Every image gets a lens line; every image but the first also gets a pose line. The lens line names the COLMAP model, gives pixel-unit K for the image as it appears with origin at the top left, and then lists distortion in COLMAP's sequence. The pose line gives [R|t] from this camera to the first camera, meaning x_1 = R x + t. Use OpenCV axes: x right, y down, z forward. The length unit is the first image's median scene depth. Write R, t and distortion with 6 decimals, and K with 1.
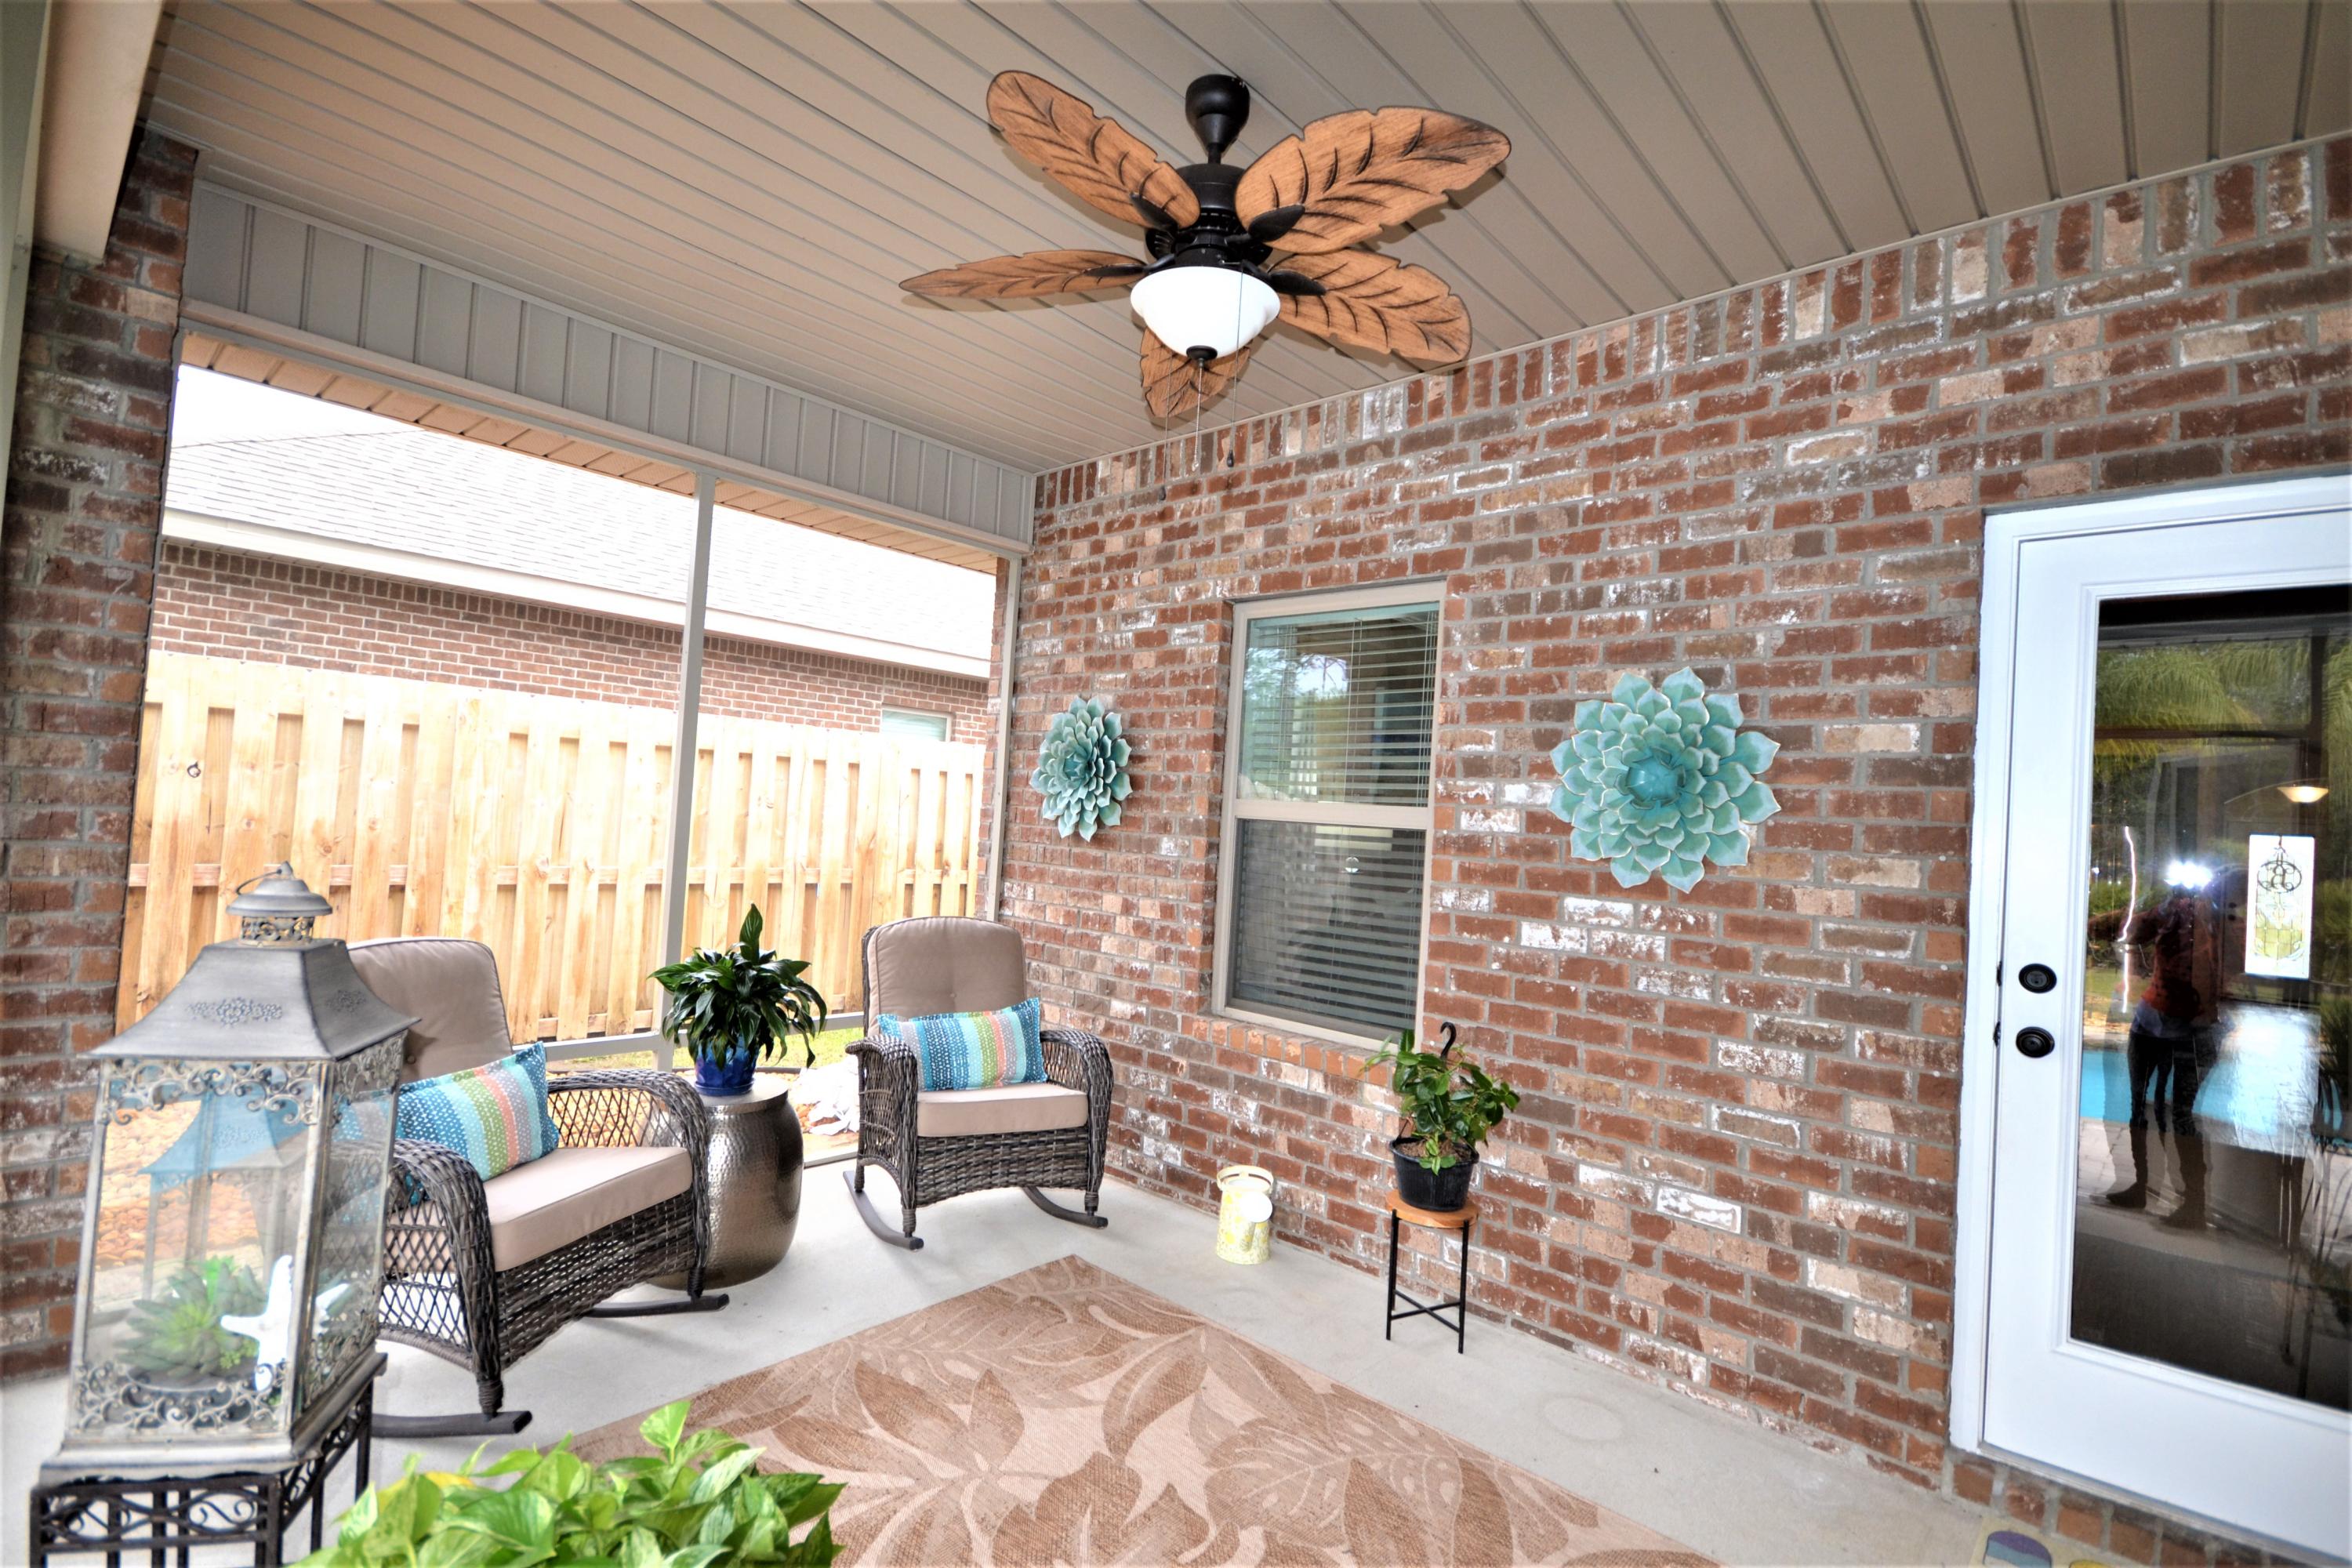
lens RADIAL K [[1079.7, 0, 1157.2], [0, 1079.7, 789.4], [0, 0, 1]] dist [0.016207, -0.011954]
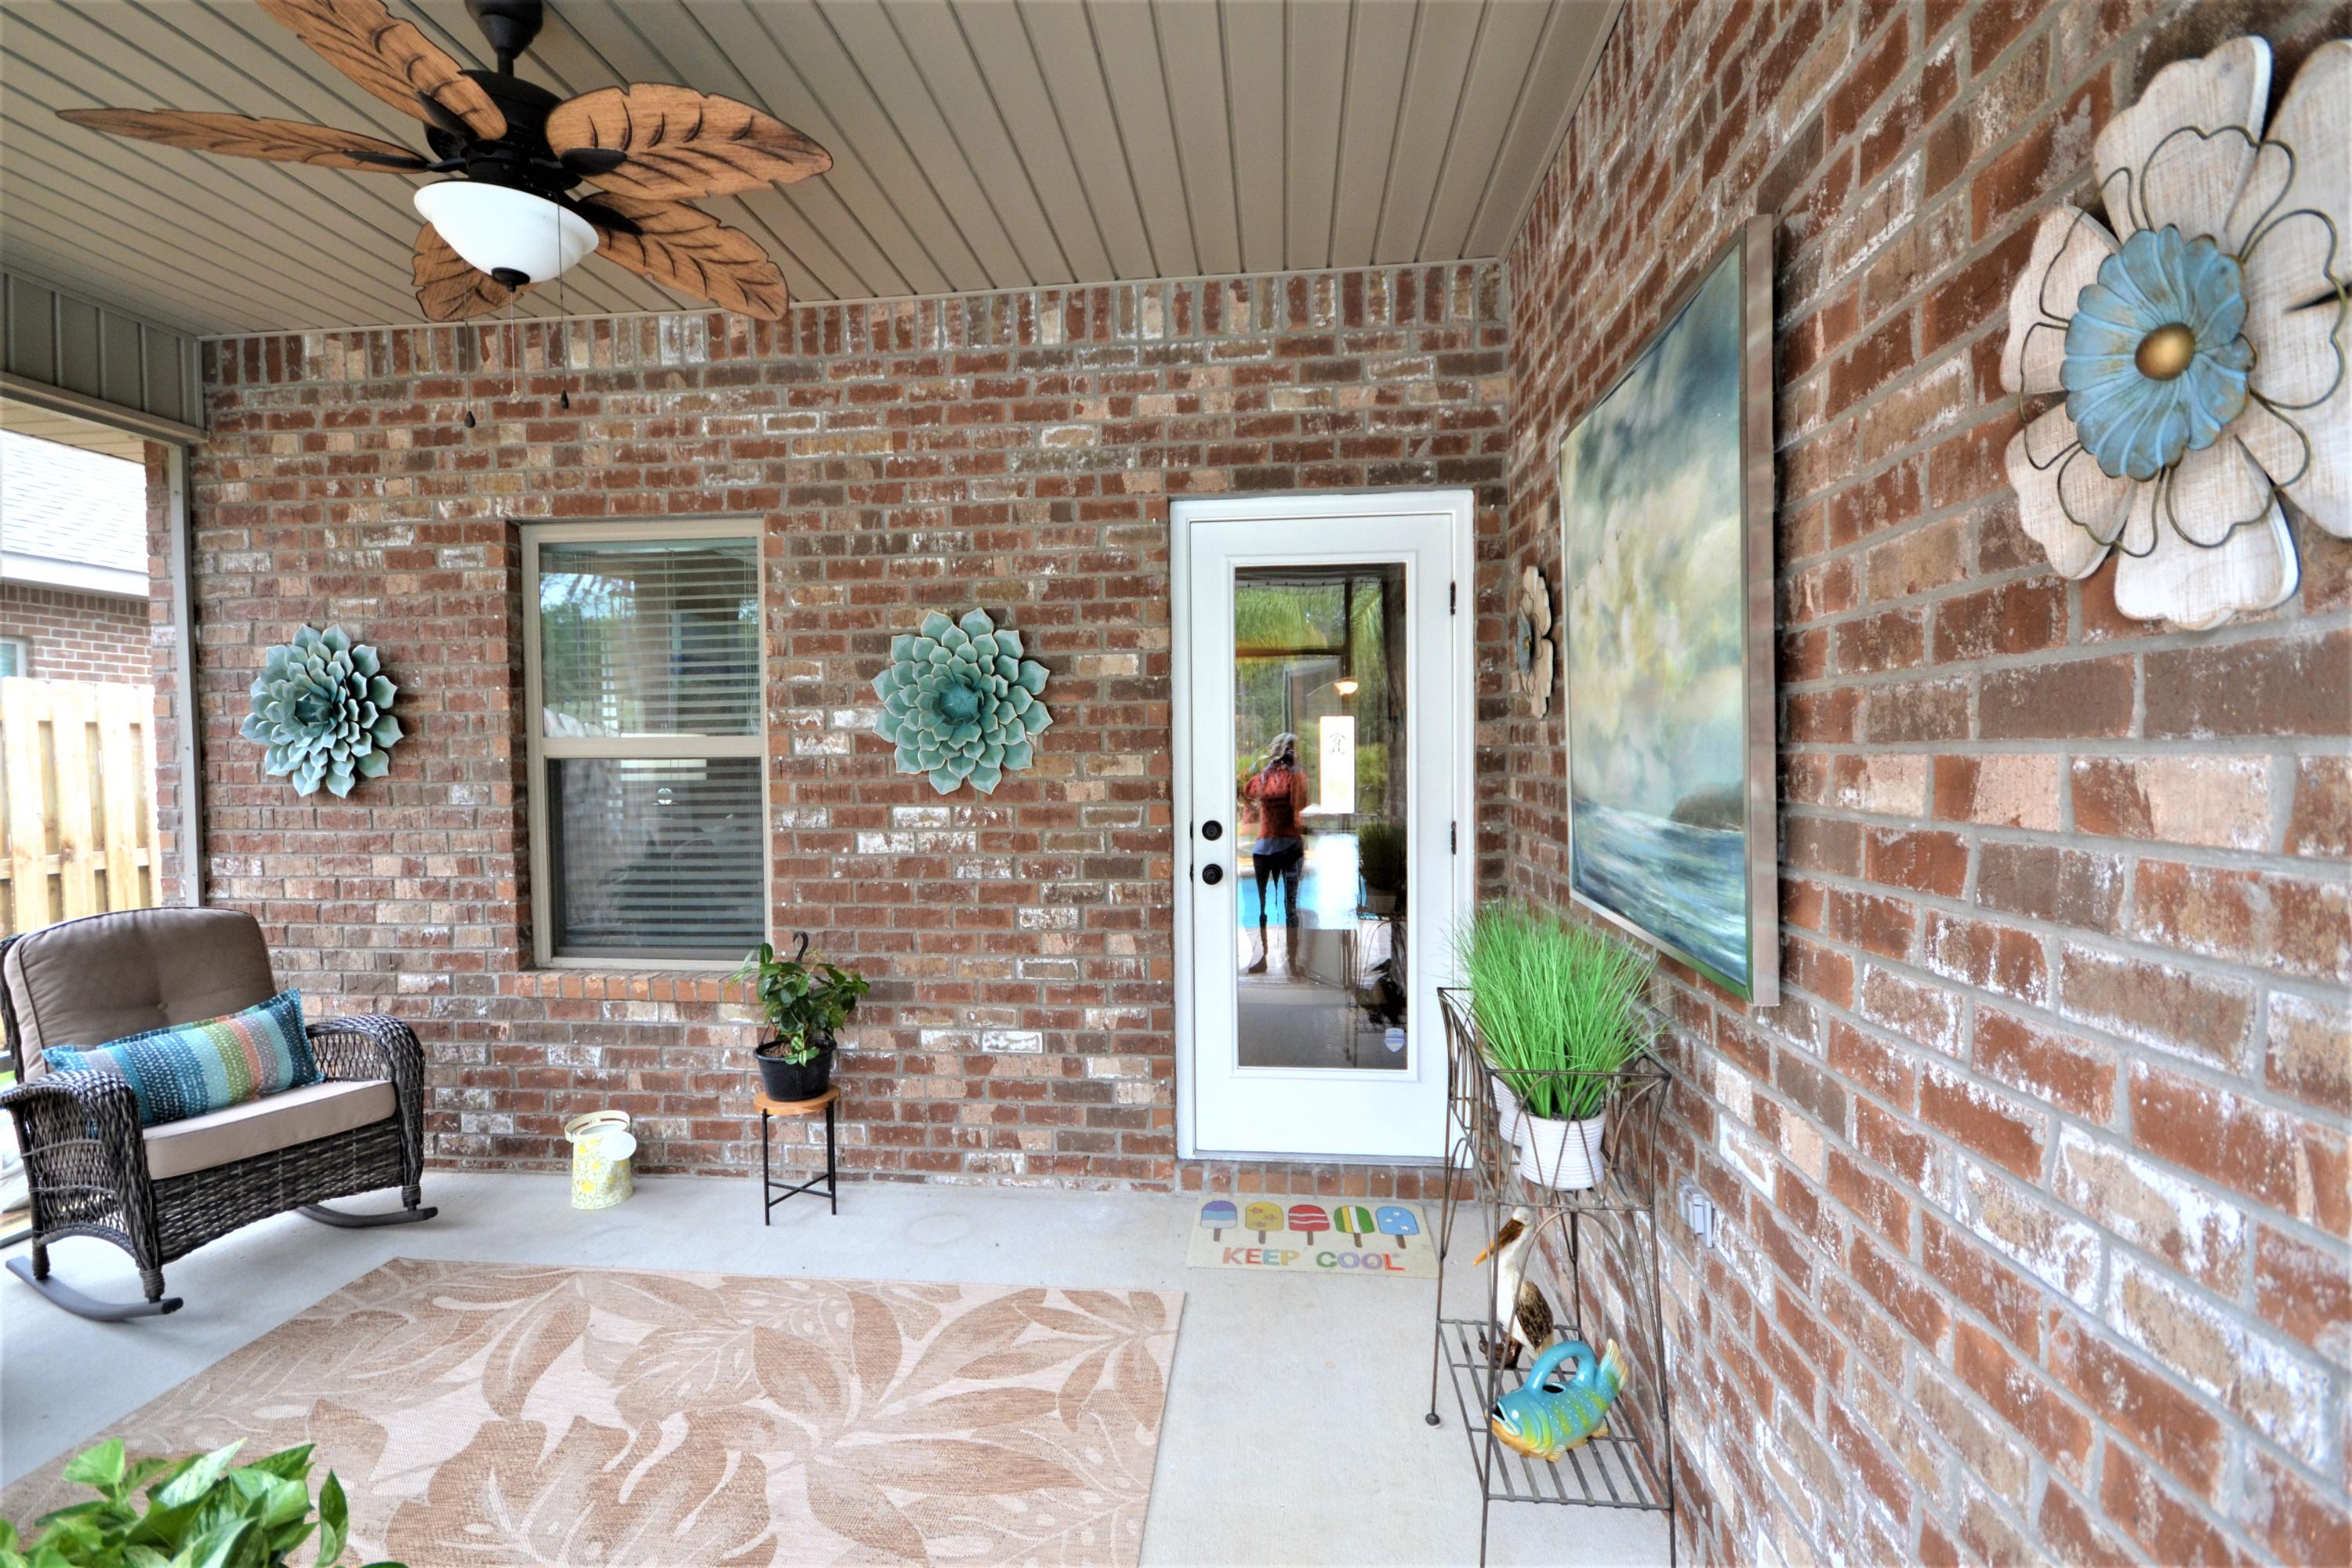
lens RADIAL K [[1079.7, 0, 1155.7], [0, 1079.7, 788.5], [0, 0, 1]] dist [0.016207, -0.011954]
pose [[0.802884, -0.088520, 0.589526, -0.077668], [0.043459, 0.994974, 0.090213, -0.012257], [-0.594549, -0.046810, 0.802696, -0.089797]]
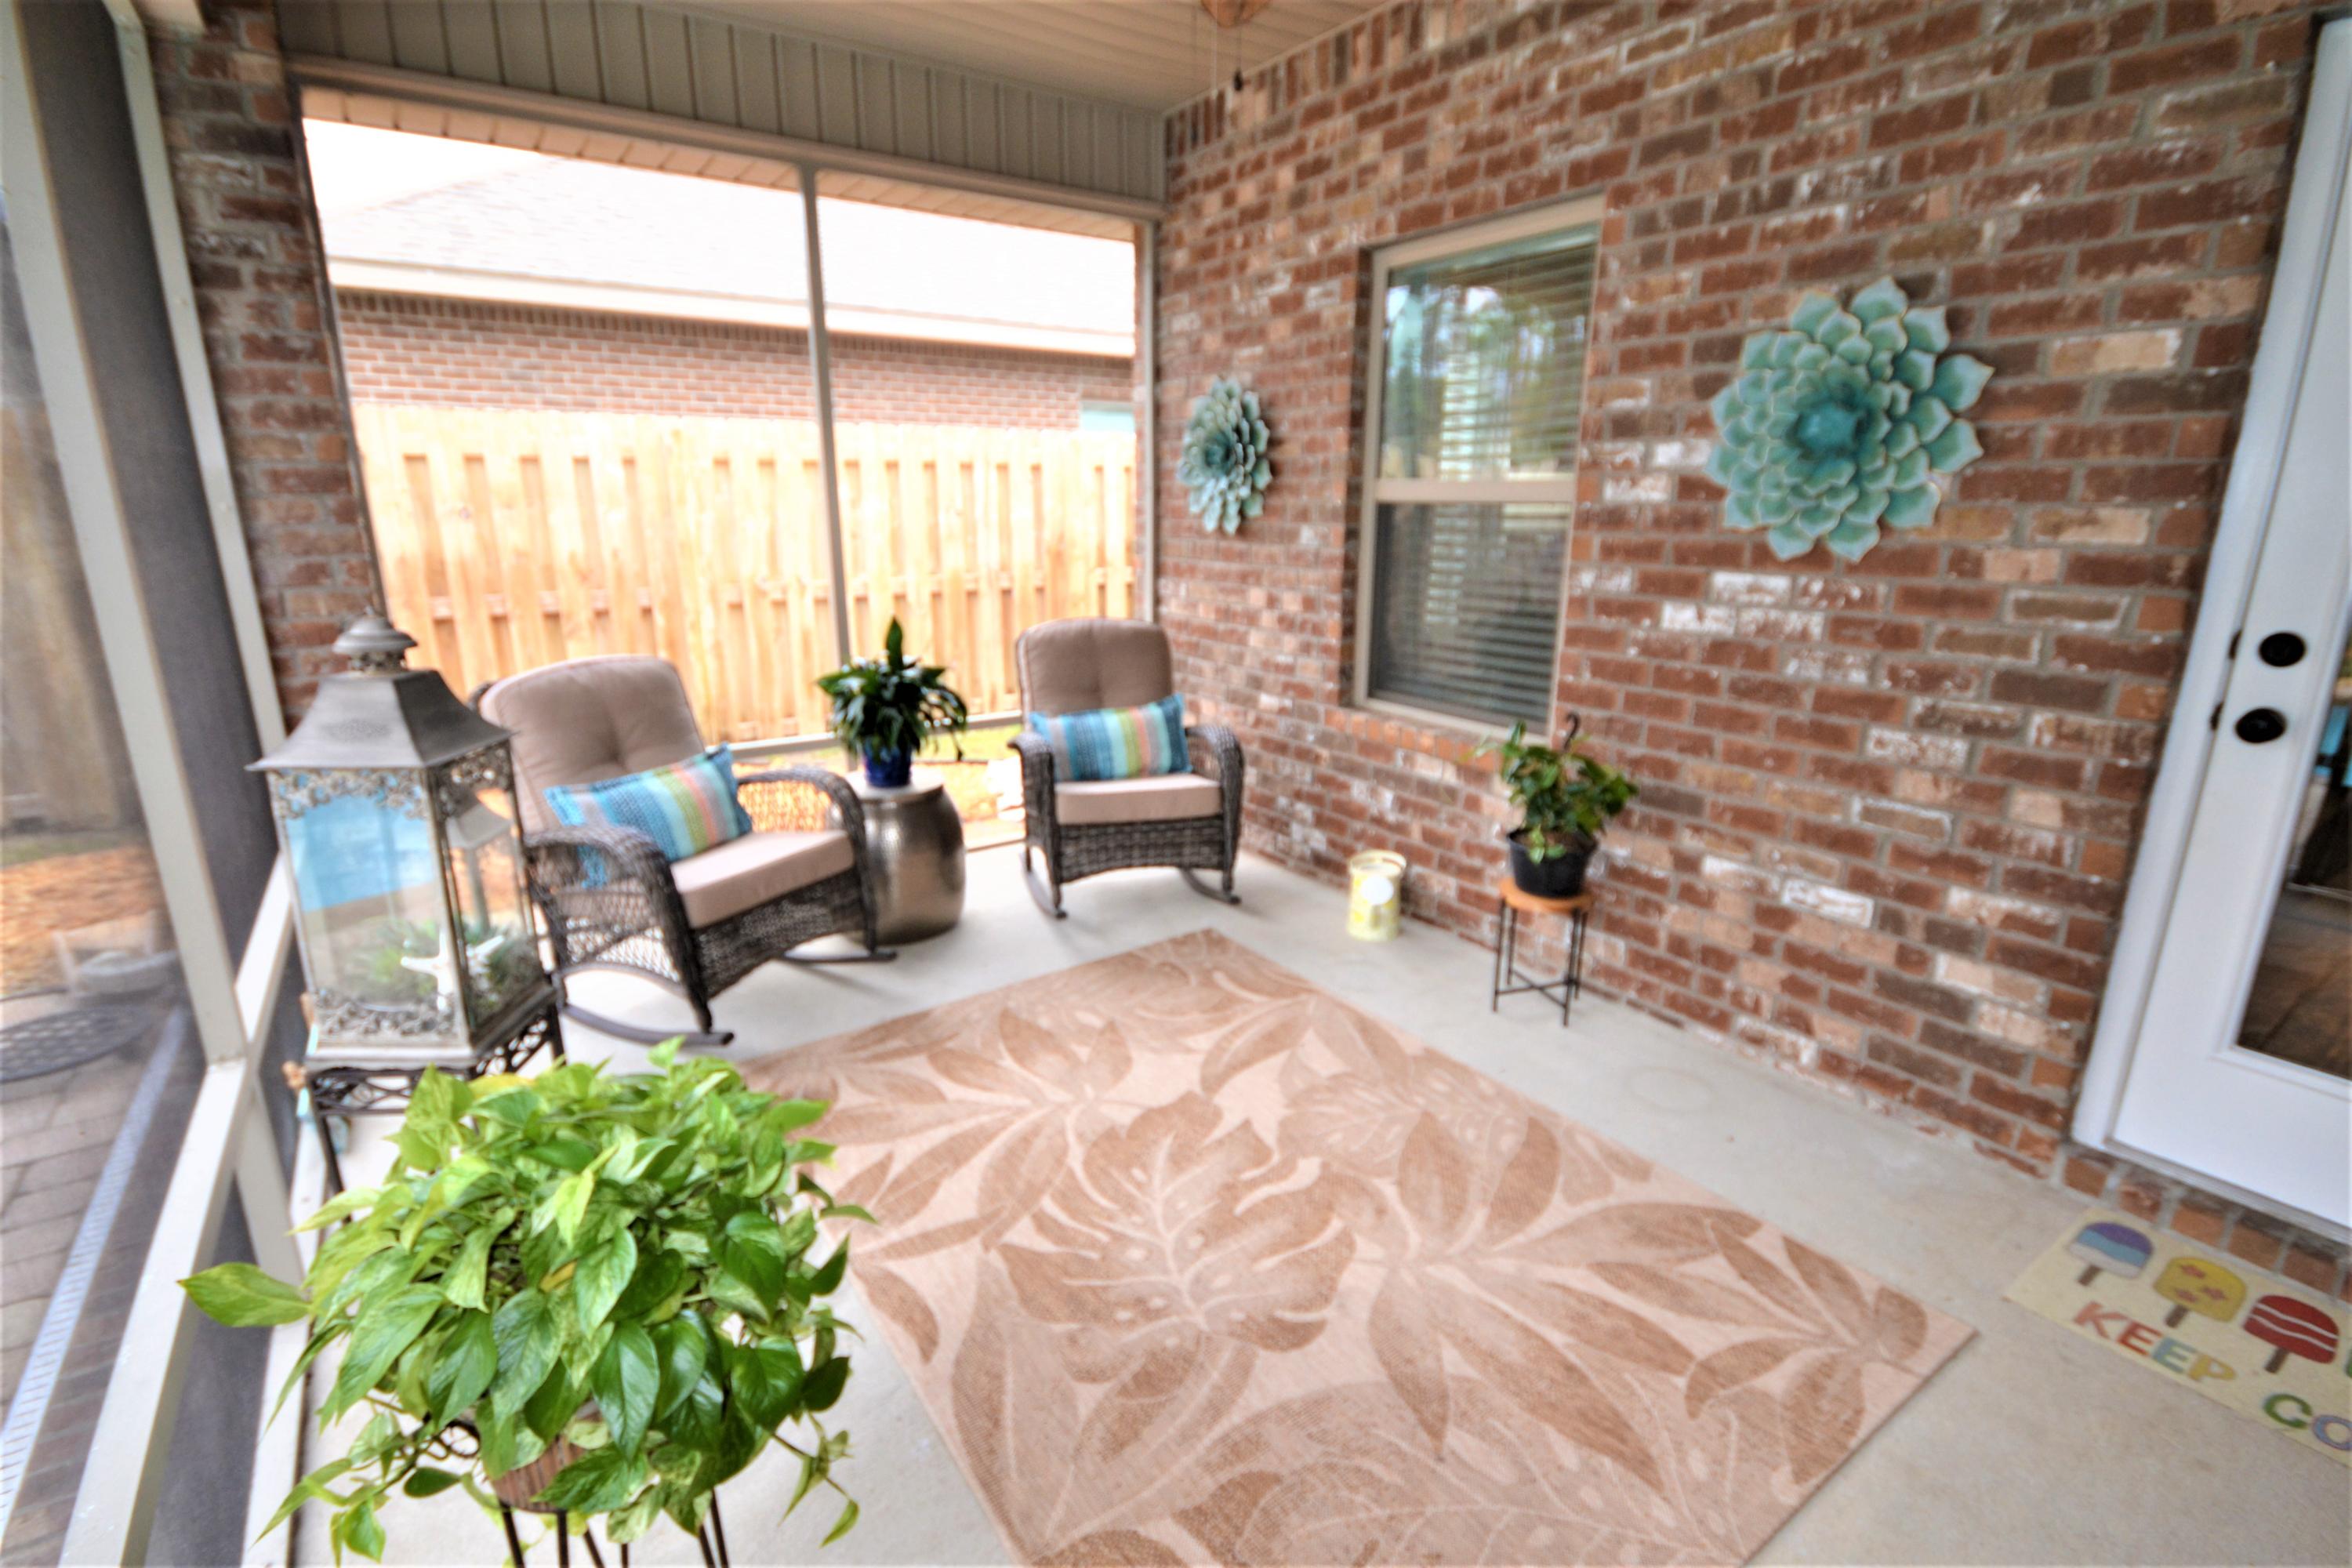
lens RADIAL K [[1079.7, 0, 1158.8], [0, 1079.7, 787.2], [0, 0, 1]] dist [0.016207, -0.011954]
pose [[0.973128, -0.001916, -0.230255, 0.139888], [0.065947, 0.960397, 0.270719, -0.002808], [0.220618, -0.278629, 0.934716, 0.015690]]
